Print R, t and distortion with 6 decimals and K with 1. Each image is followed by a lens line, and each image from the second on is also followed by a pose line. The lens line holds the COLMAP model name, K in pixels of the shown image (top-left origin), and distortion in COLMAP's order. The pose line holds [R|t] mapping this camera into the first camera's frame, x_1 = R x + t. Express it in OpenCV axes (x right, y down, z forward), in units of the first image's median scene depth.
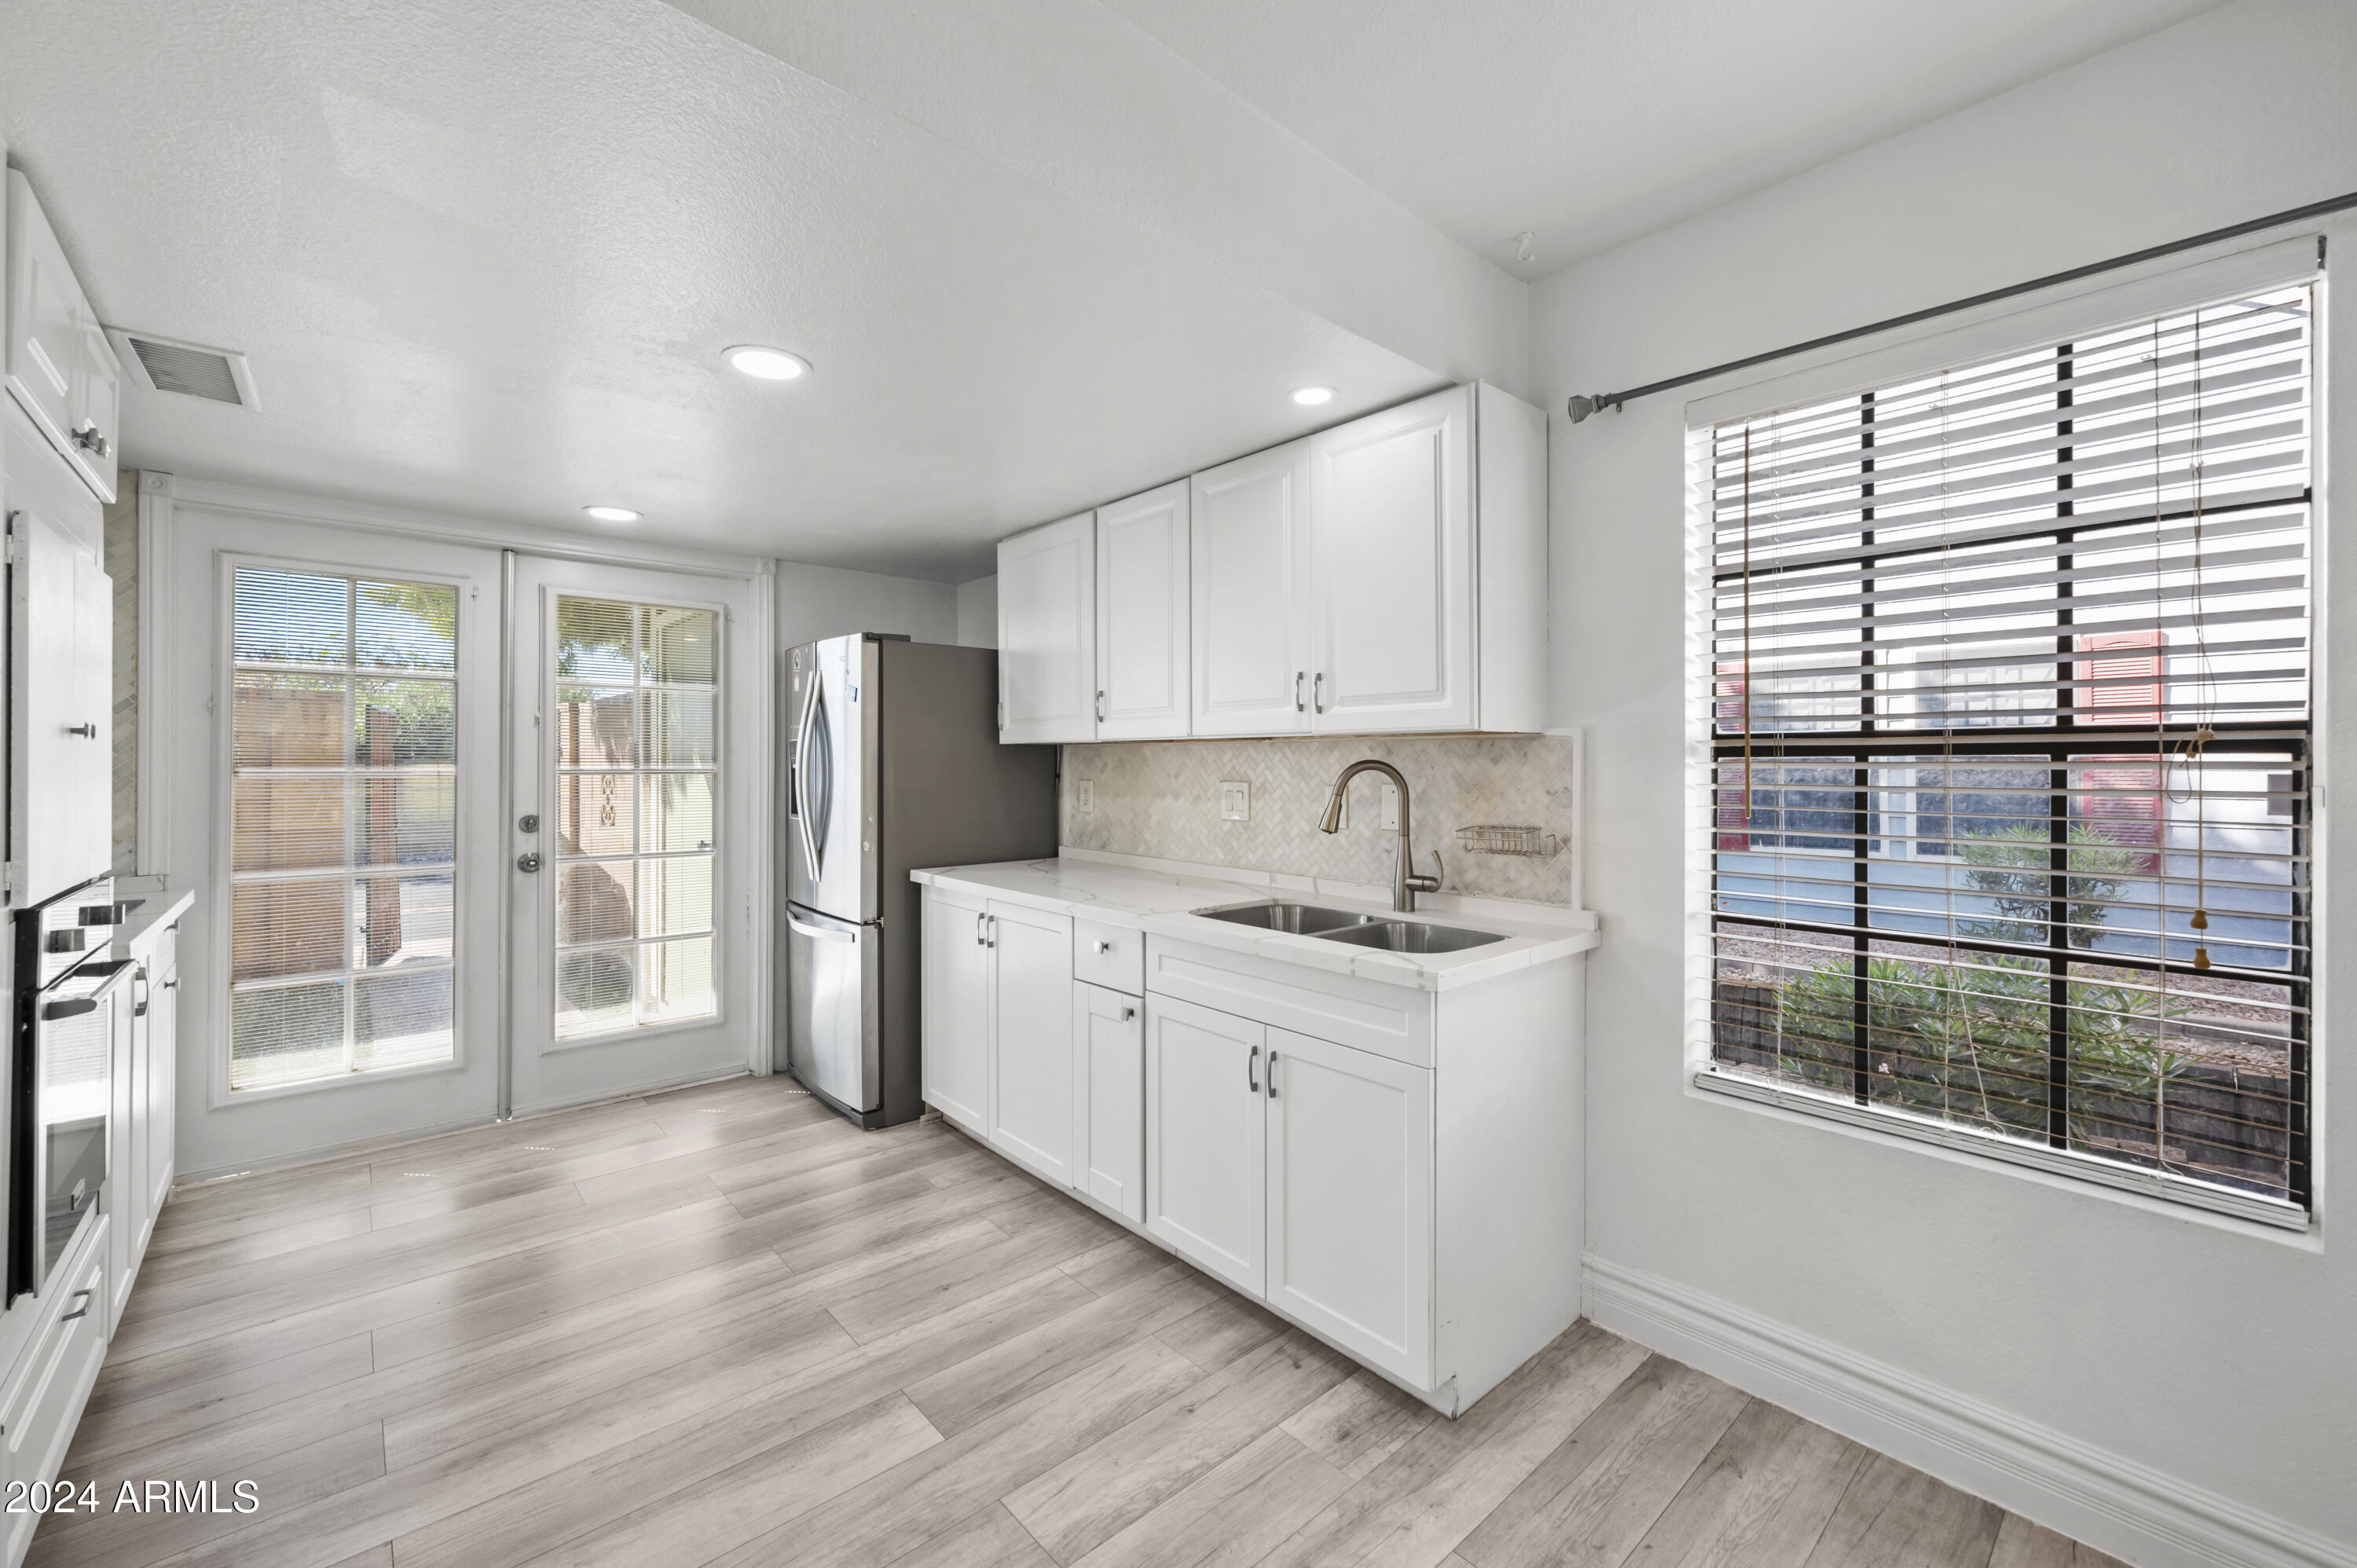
lens RADIAL K [[951.5, 0, 1206.8], [0, 951.5, 764.4], [0, 0, 1]] dist [-0.006372, 0.000796]
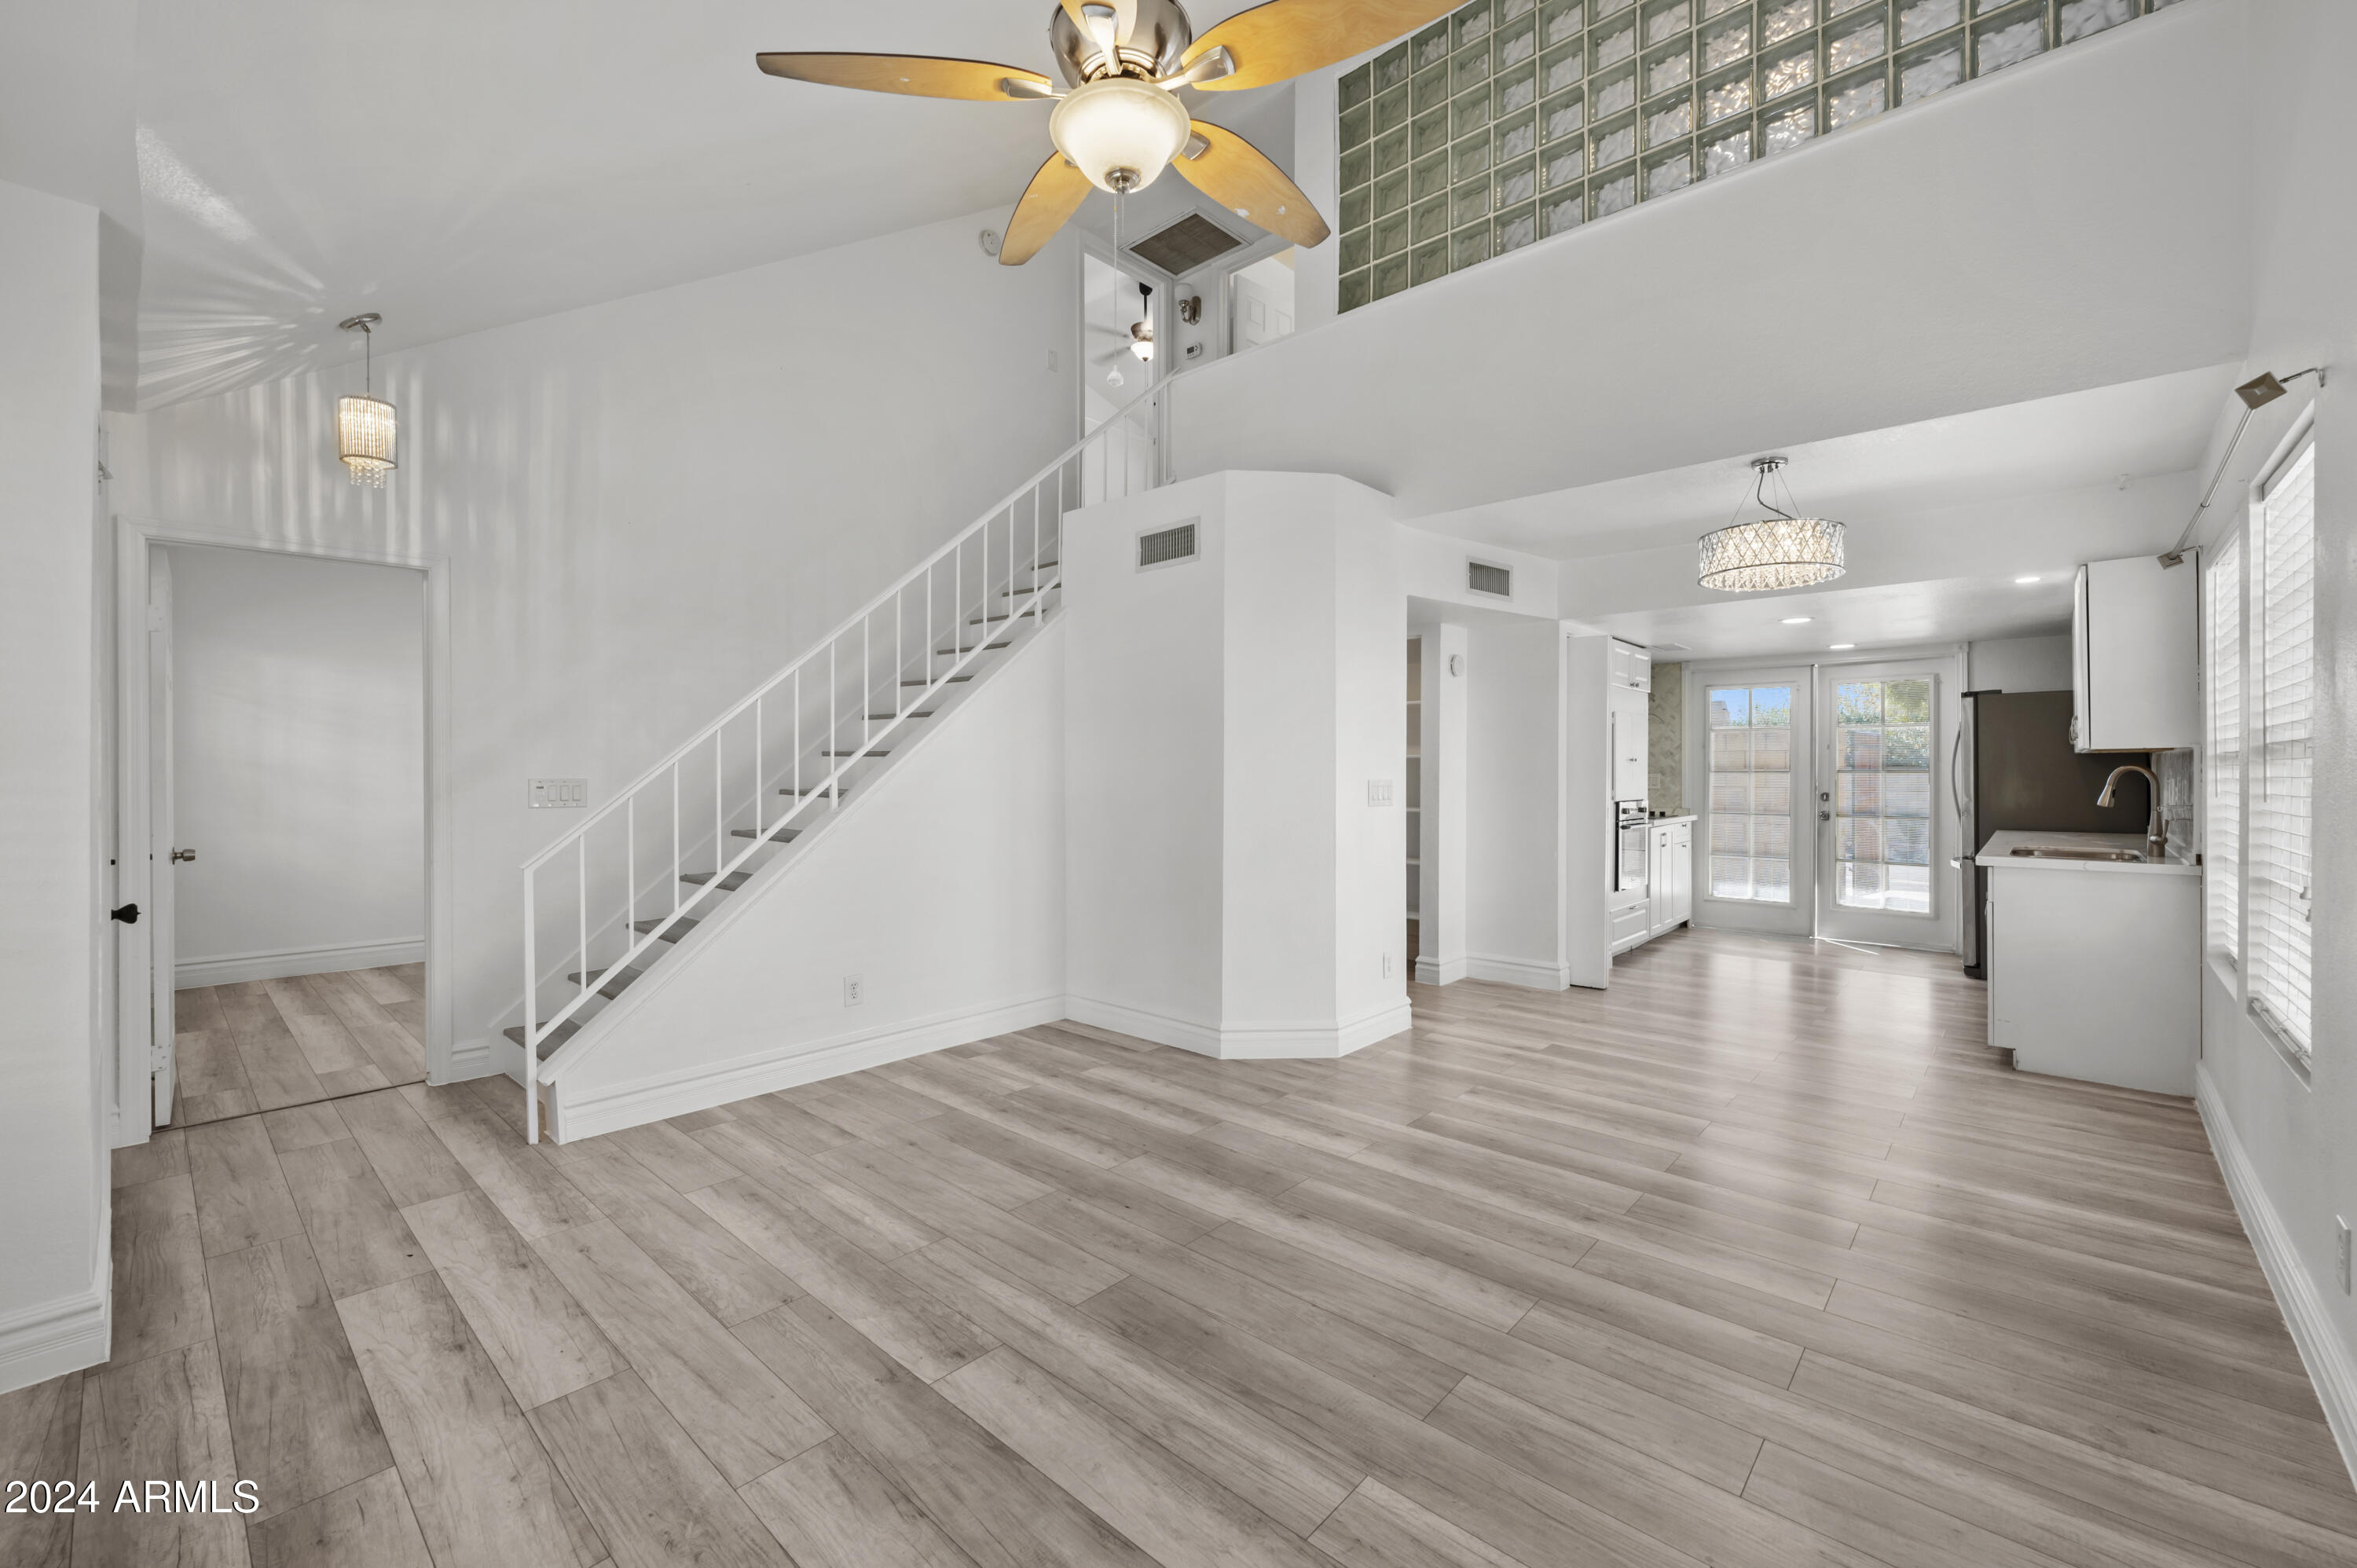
lens RADIAL K [[951.5, 0, 1163.3], [0, 951.5, 781.4], [0, 0, 1]] dist [-0.006372, 0.000796]
pose [[0.080281, 0.009721, -0.996725, 1.277796], [0.005273, 0.999934, 0.010177, 0.000190], [0.996758, -0.006073, 0.080224, -0.625466]]
